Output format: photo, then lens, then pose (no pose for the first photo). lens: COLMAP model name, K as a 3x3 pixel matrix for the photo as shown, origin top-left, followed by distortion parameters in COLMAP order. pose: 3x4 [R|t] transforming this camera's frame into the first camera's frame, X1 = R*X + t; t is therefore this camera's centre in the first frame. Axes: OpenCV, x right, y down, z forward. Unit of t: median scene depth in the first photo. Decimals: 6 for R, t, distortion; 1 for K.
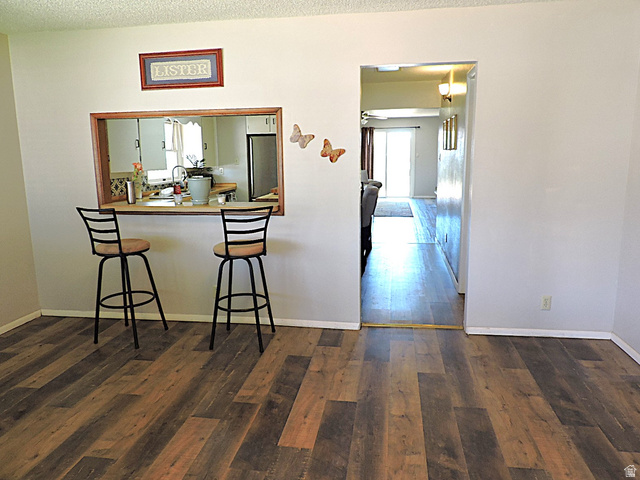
lens RADIAL K [[461.7, 0, 325.0], [0, 461.7, 244.9], [0, 0, 1]] dist [-0.028970, 0.009276]
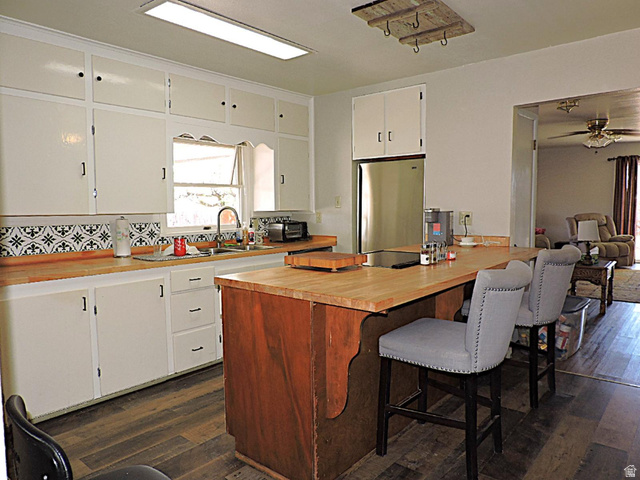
lens RADIAL K [[461.7, 0, 327.5], [0, 461.7, 251.4], [0, 0, 1]] dist [-0.028970, 0.009276]
pose [[0.854389, 0.058639, -0.516315, 0.140212], [-0.102657, 0.993077, -0.057089, -0.082668], [0.509393, 0.101780, 0.854494, 0.490011]]
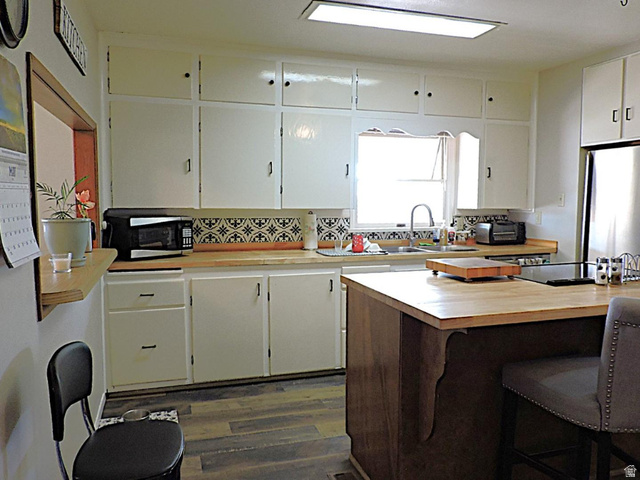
lens RADIAL K [[516.3, 0, 318.7], [0, 516.3, 253.8], [0, 0, 1]] dist [-0.038170, 0.019245]
pose [[0.426805, 0.109852, -0.897647, 0.231673], [-0.179430, 0.983148, 0.035002, -0.101465], [0.886365, 0.146126, 0.439324, 0.558413]]
